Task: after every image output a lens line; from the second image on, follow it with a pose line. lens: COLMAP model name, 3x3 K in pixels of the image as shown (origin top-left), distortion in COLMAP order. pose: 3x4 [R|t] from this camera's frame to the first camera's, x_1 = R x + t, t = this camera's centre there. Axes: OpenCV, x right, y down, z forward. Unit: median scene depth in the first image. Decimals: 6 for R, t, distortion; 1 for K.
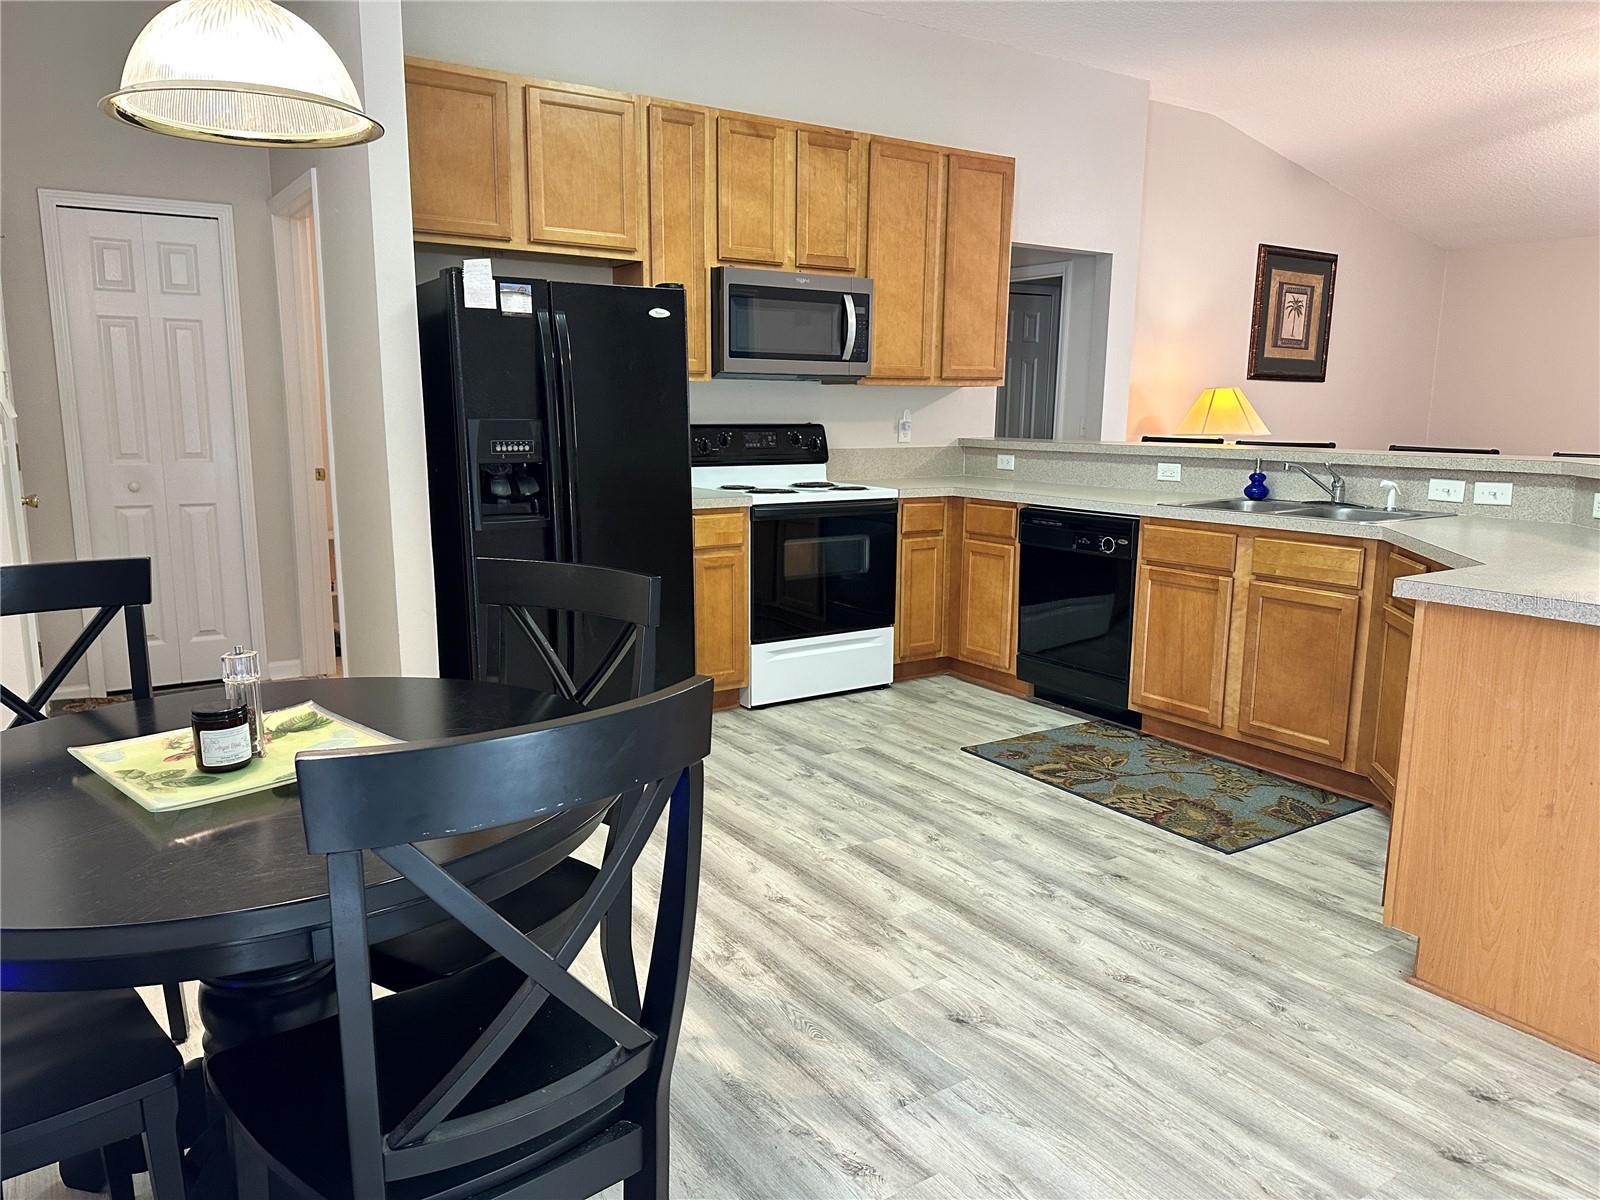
lens RADIAL K [[1126.4, 0, 800.5], [0, 1126.4, 600.2], [0, 0, 1]] dist [0.161259, -0.236204]
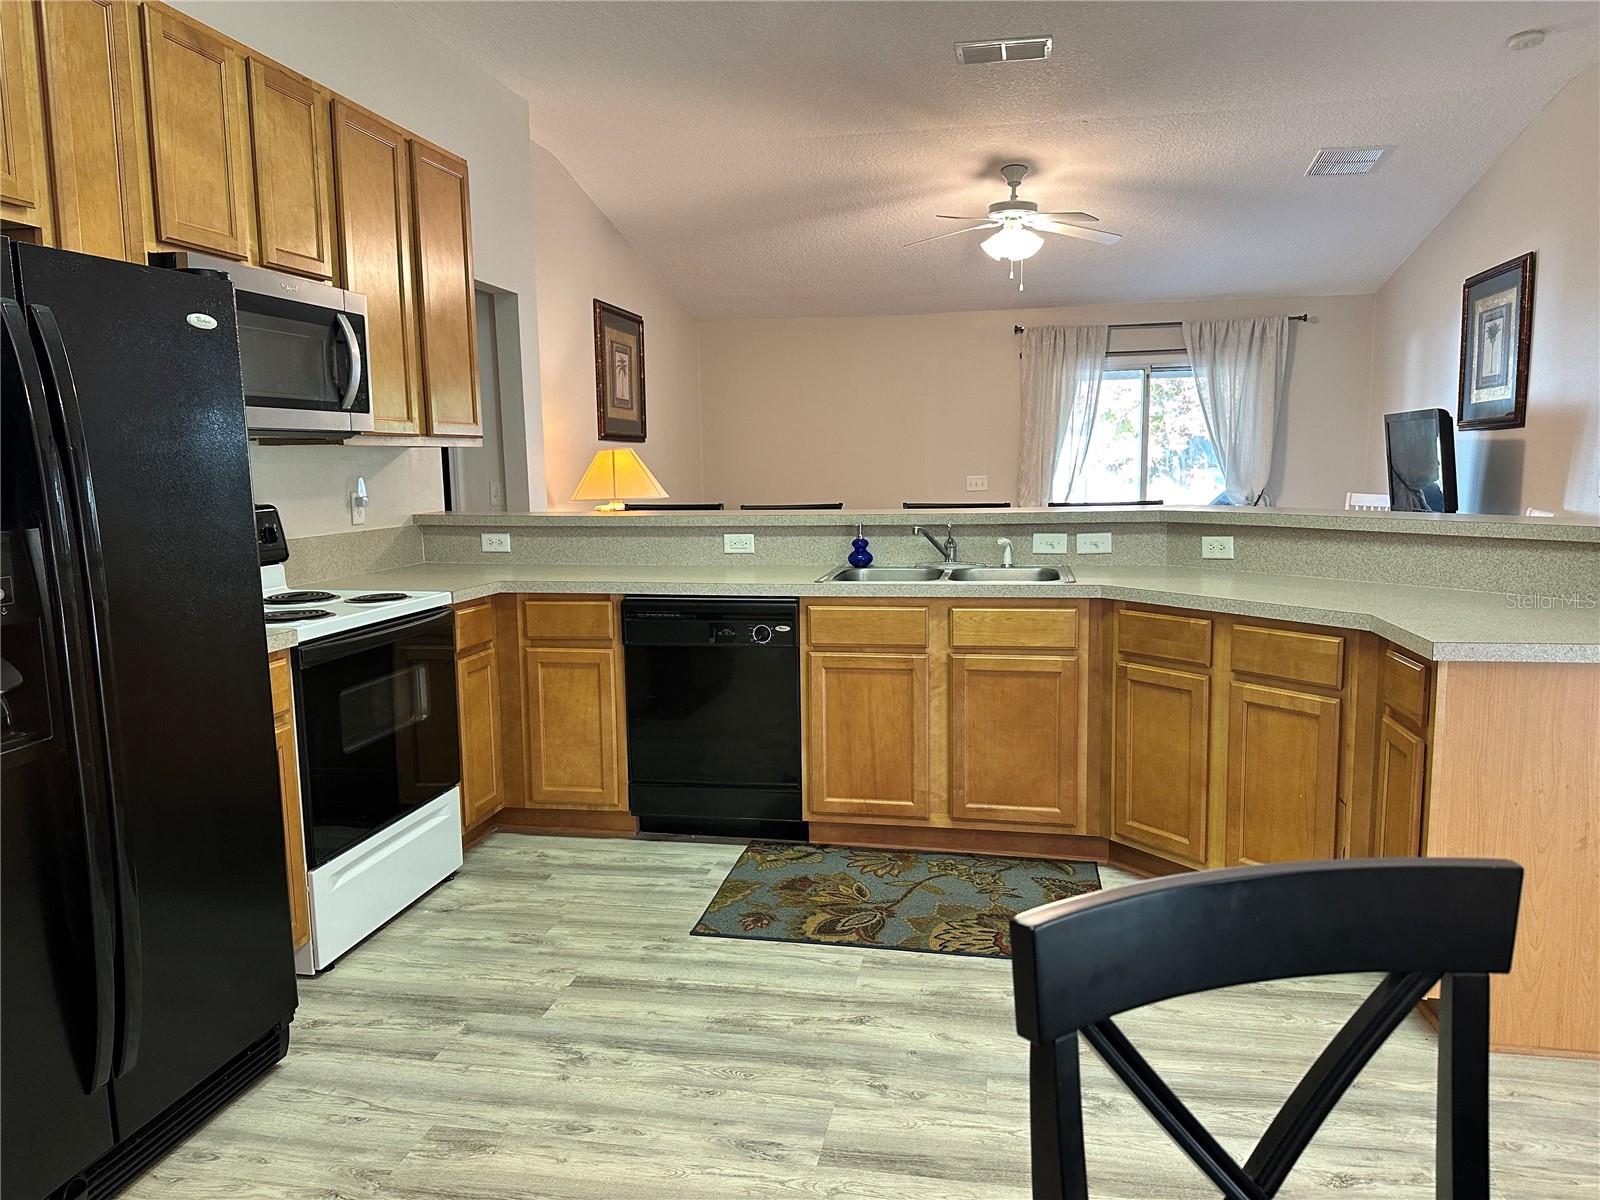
lens RADIAL K [[1126.4, 0, 800.5], [0, 1126.4, 600.2], [0, 0, 1]] dist [0.161259, -0.236204]
pose [[0.701957, -0.109587, 0.703738, -0.296796], [0.143319, 0.989614, 0.011148, -0.078981], [-0.697650, 0.093033, 0.710373, 0.386553]]
